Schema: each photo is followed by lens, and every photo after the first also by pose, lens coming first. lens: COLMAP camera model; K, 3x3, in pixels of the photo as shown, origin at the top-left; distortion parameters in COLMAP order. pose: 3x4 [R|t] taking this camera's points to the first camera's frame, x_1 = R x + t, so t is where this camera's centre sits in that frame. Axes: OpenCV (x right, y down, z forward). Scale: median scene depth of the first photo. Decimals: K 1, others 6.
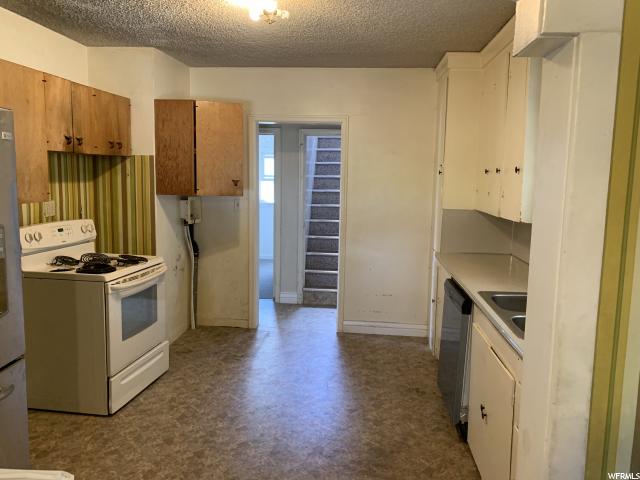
lens RADIAL K [[490.2, 0, 320.0], [0, 490.2, 240.0], [0, 0, 1]] dist [0.038347, -0.008921]
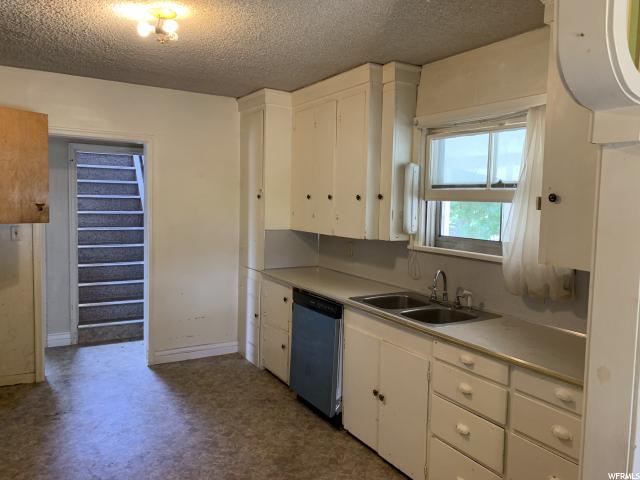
lens RADIAL K [[490.2, 0, 320.0], [0, 490.2, 240.0], [0, 0, 1]] dist [0.038347, -0.008921]
pose [[0.815141, -0.046299, 0.577409, -0.263984], [0.068794, 0.997484, -0.017136, -0.012406], [-0.575163, 0.053691, 0.816275, 0.040521]]
